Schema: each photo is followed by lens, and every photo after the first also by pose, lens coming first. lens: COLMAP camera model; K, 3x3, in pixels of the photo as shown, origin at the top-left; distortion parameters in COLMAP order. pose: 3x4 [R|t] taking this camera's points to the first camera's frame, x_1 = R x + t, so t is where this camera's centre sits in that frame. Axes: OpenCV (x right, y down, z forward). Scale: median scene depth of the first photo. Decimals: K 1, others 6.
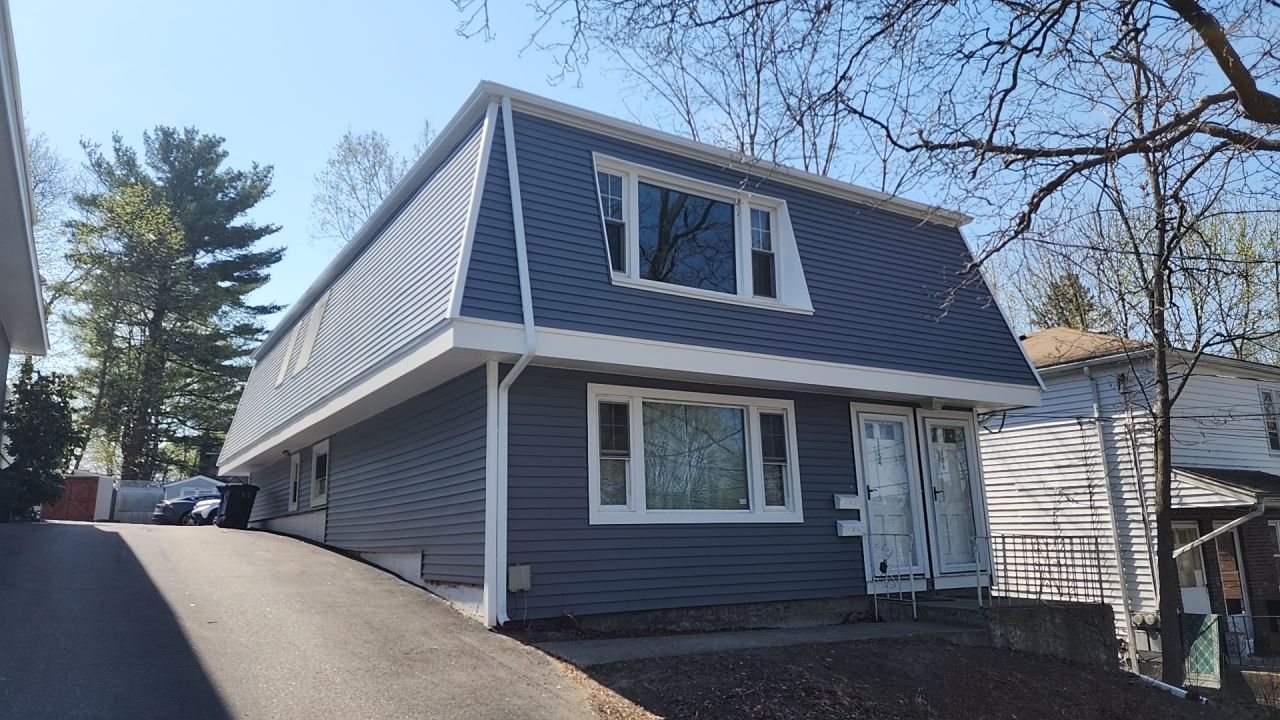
lens RADIAL K [[859.6, 0, 634.7], [0, 859.6, 366.1], [0, 0, 1]] dist [0.104406, -0.110360]
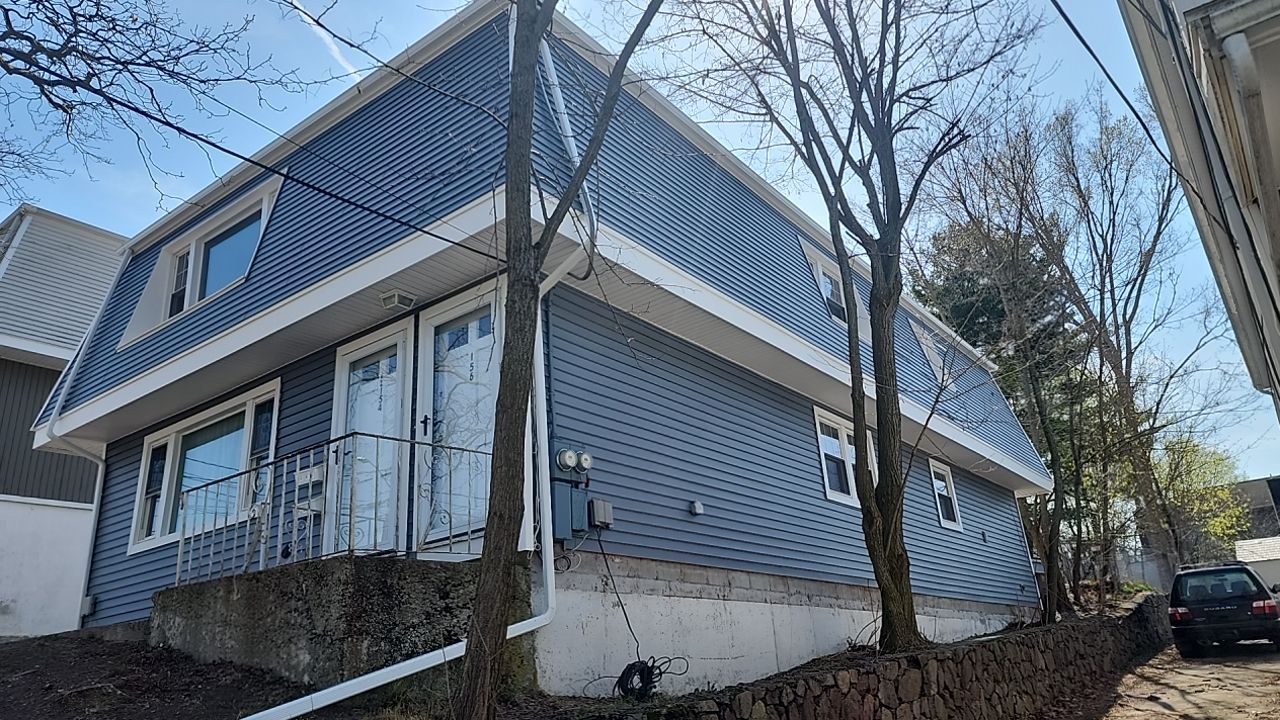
lens RADIAL K [[859.6, 0, 634.7], [0, 859.6, 366.1], [0, 0, 1]] dist [0.104406, -0.110360]
pose [[0.357676, -0.332366, -0.872697, 1.074759], [0.235673, 0.936397, -0.260036, 0.339325], [0.903618, -0.112663, 0.413257, 0.952194]]
